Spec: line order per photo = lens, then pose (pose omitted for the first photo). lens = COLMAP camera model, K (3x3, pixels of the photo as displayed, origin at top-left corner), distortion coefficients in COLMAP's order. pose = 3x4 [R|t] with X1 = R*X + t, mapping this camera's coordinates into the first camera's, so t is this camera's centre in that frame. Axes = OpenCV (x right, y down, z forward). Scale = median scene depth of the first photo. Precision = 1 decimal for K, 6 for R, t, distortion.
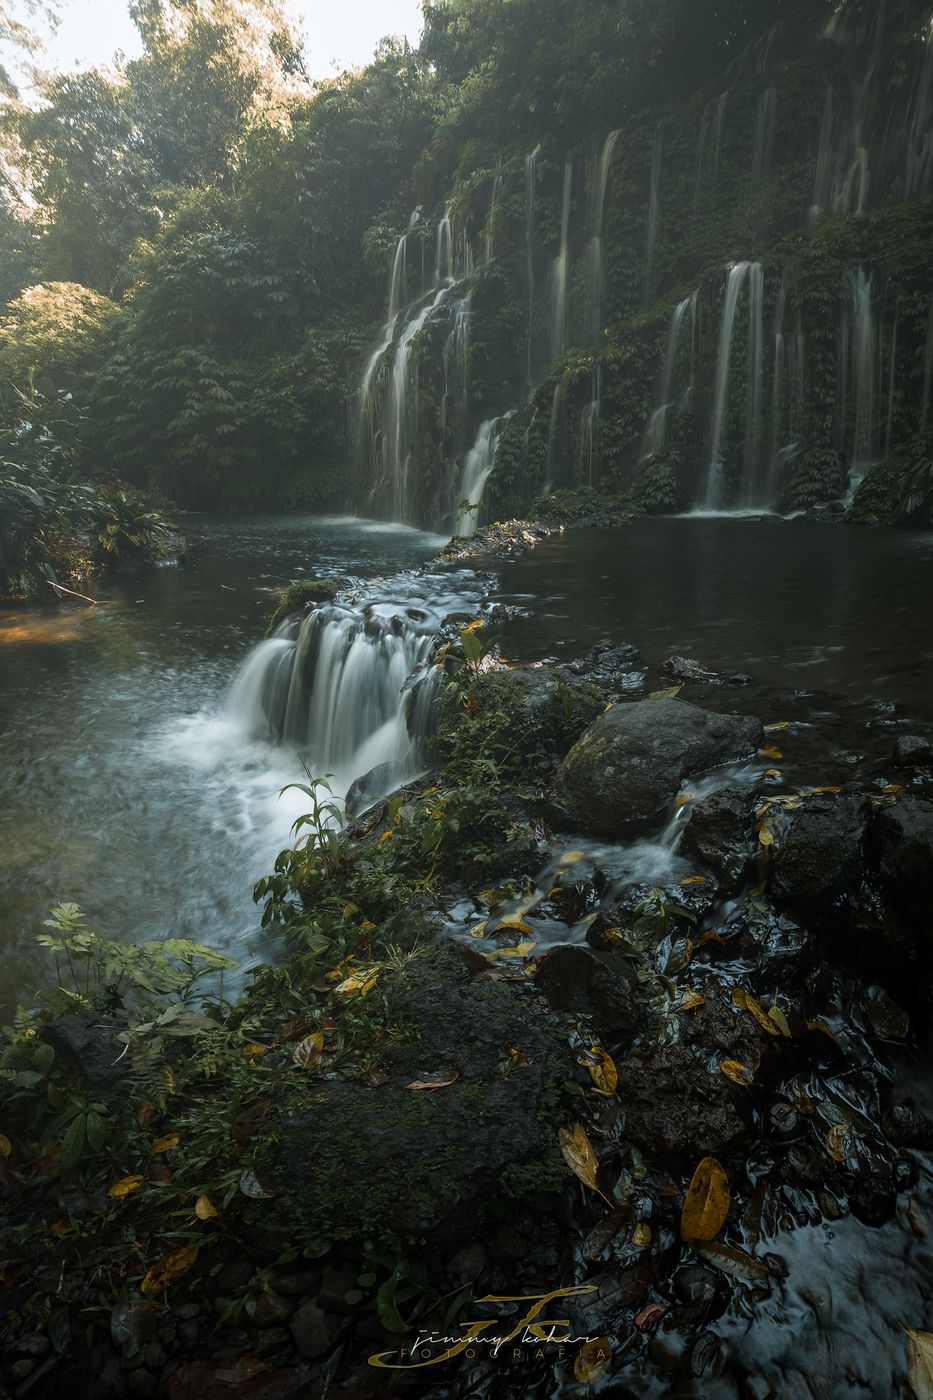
lens RADIAL K [[597.1, 0, 466.5], [0, 597.1, 700.0], [0, 0, 1]] dist [-0.008182, 0.000040]
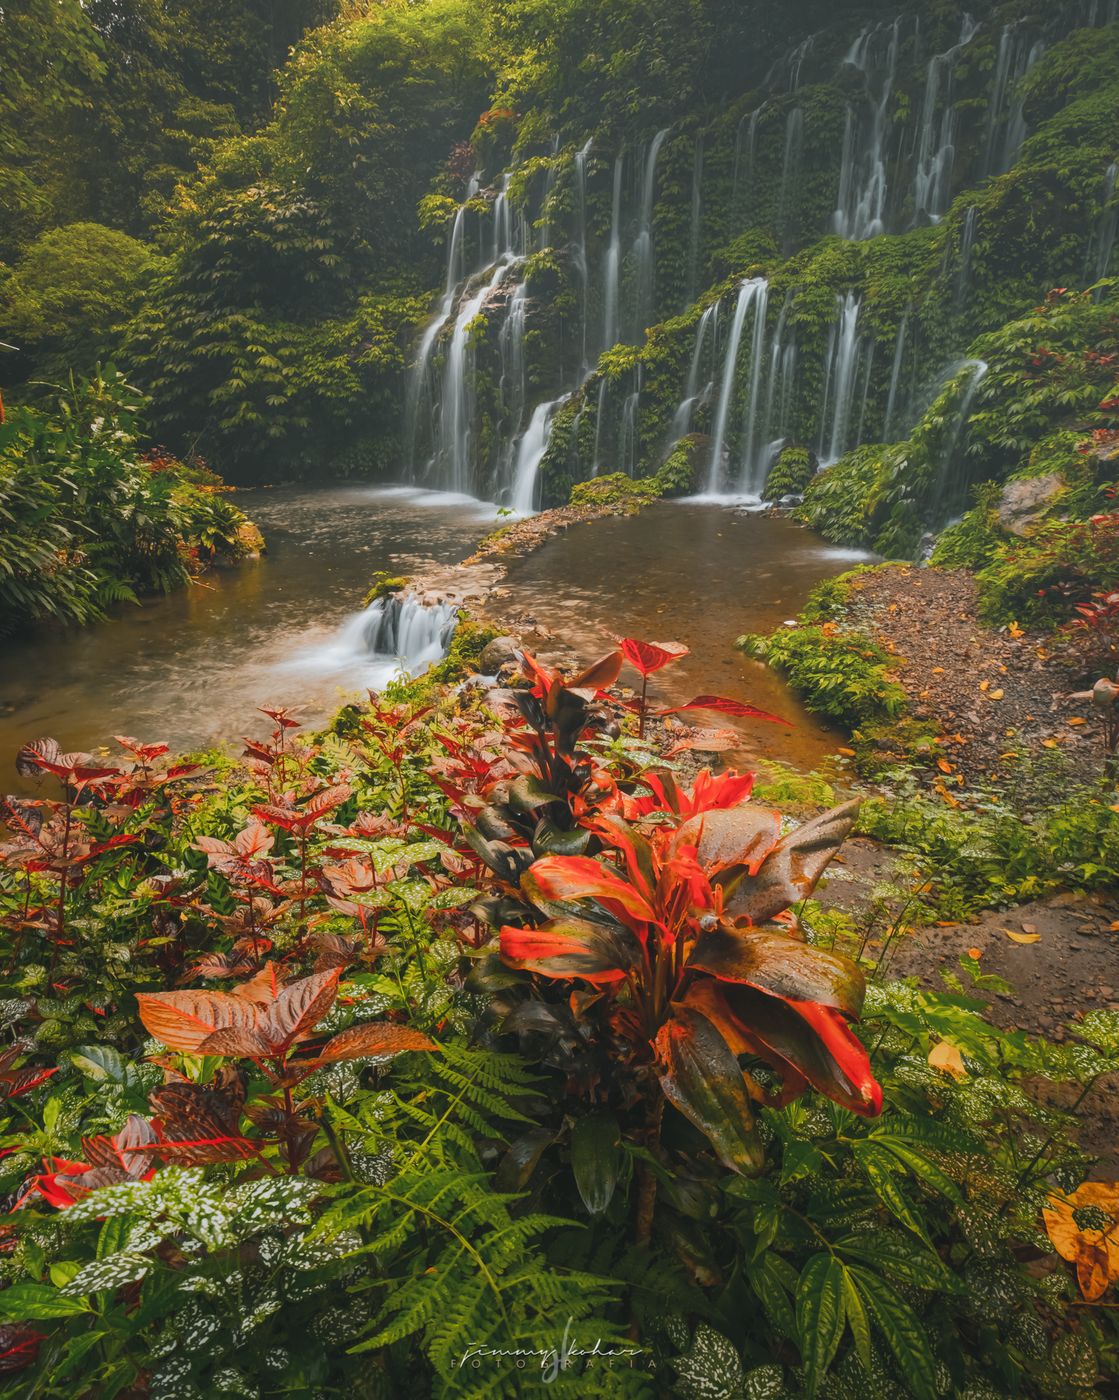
lens RADIAL K [[857.1, 0, 555.6], [0, 857.1, 697.7], [0, 0, 1]] dist [-0.000329, -0.005973]
pose [[0.999877, -0.004269, -0.015117, 0.076081], [0.003936, 0.999750, -0.021994, 0.063430], [0.015208, 0.021932, 0.999644, -0.445458]]
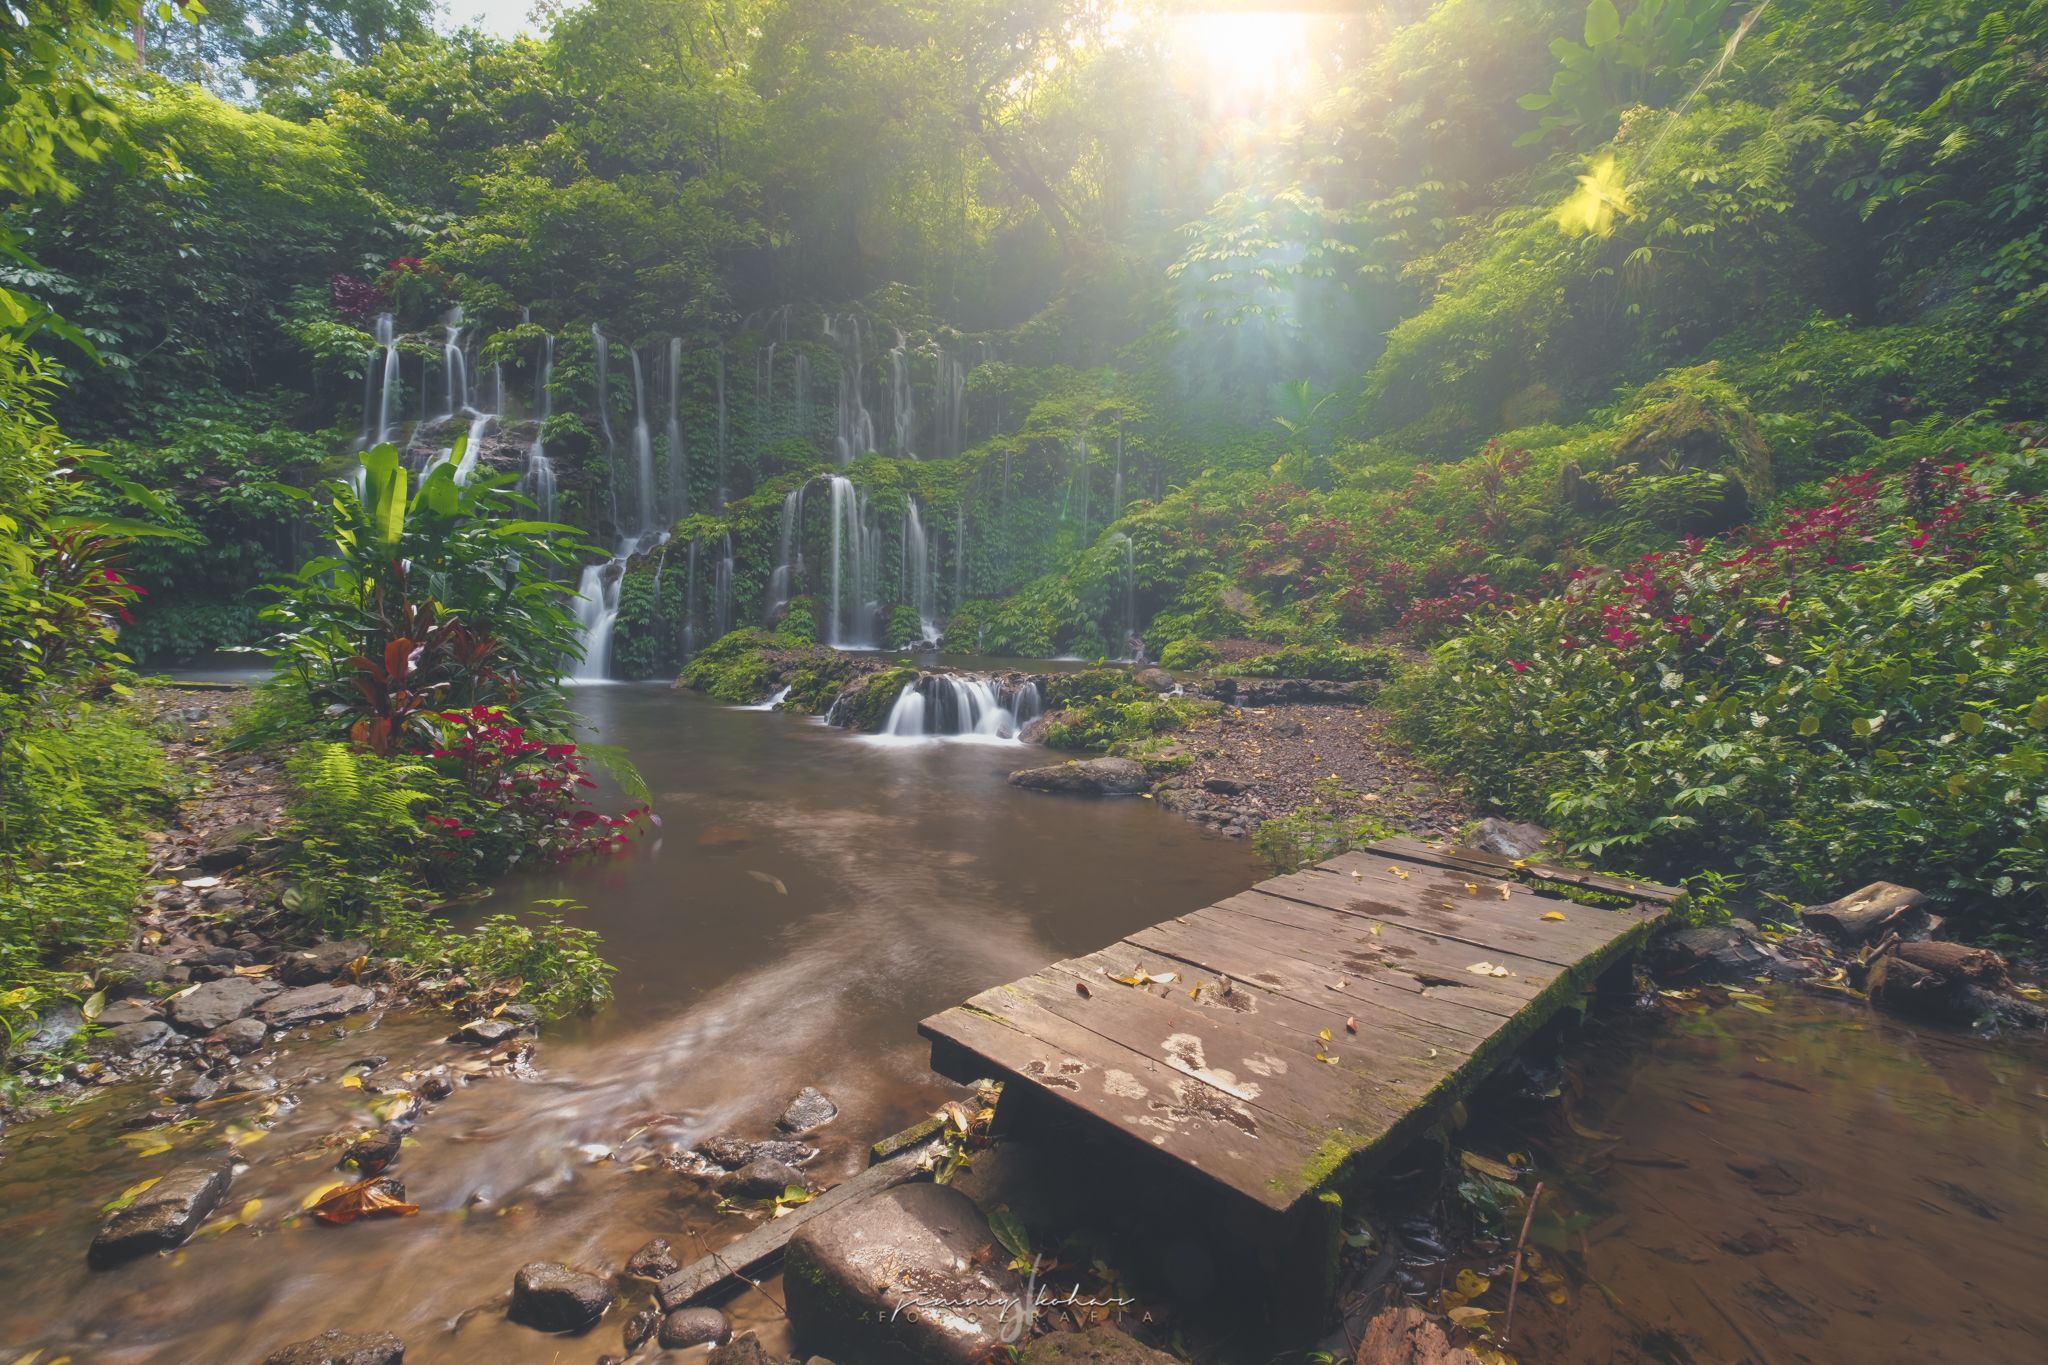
lens RADIAL K [[891.5, 0, 1029.5], [0, 891.5, 676.0], [0, 0, 1]] dist [0.007884, -0.005523]
pose [[0.596880, -0.030297, 0.801758, -0.669918], [0.279952, 0.944347, -0.172729, 0.124637], [-0.751905, 0.327552, 0.572144, -0.256389]]
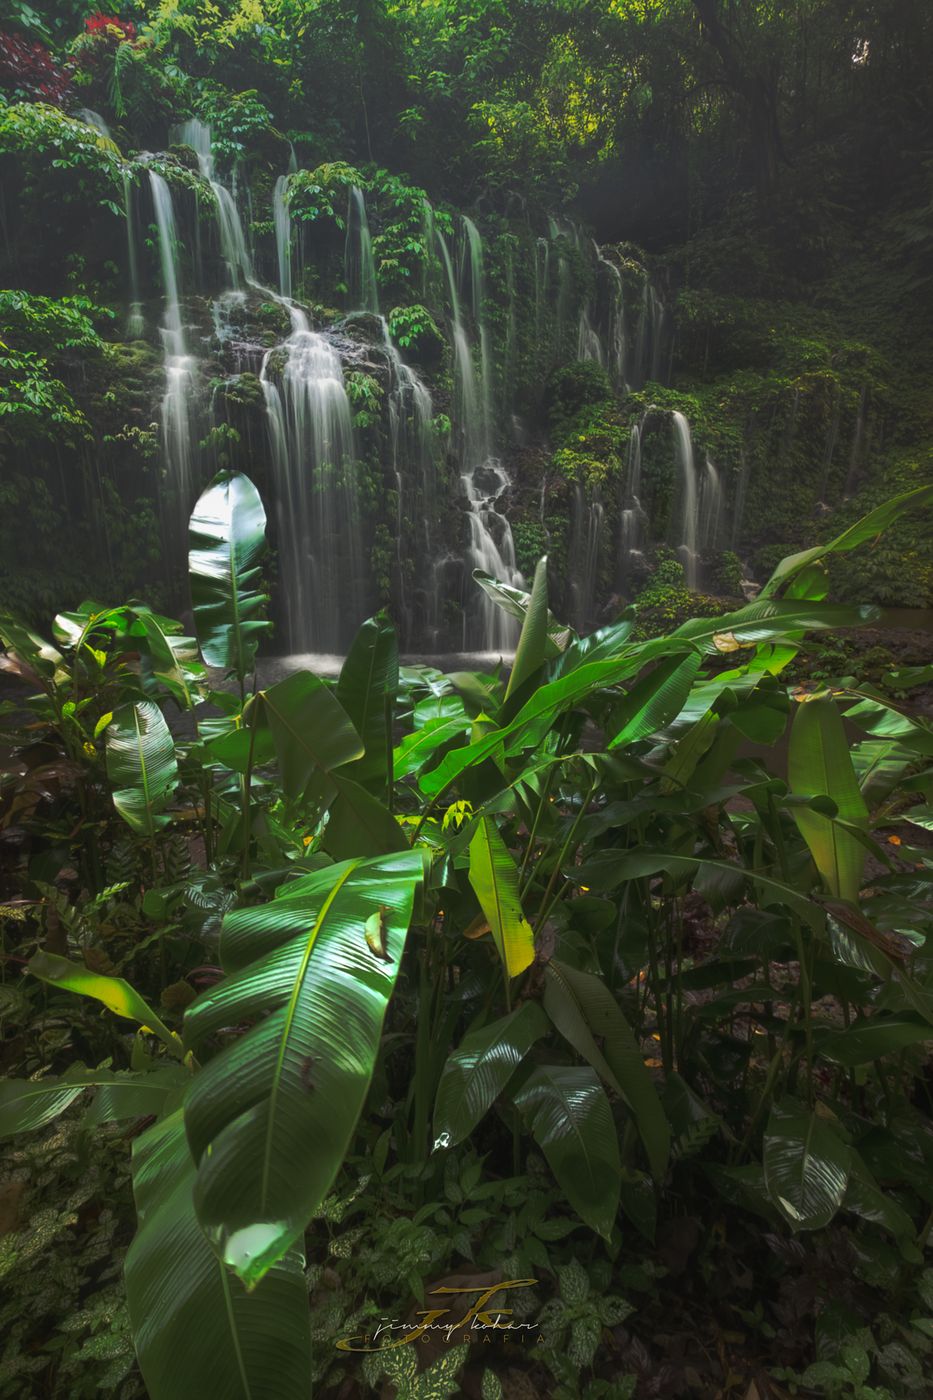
lens RADIAL K [[609.4, 0, 461.4], [0, 609.4, 695.4], [0, 0, 1]] dist [0.007884, -0.005523]
pose [[0.329961, -0.251874, 0.909772, -0.741816], [0.334835, 0.932312, 0.136674, -0.353827], [-0.882616, 0.259526, 0.391963, 0.745010]]
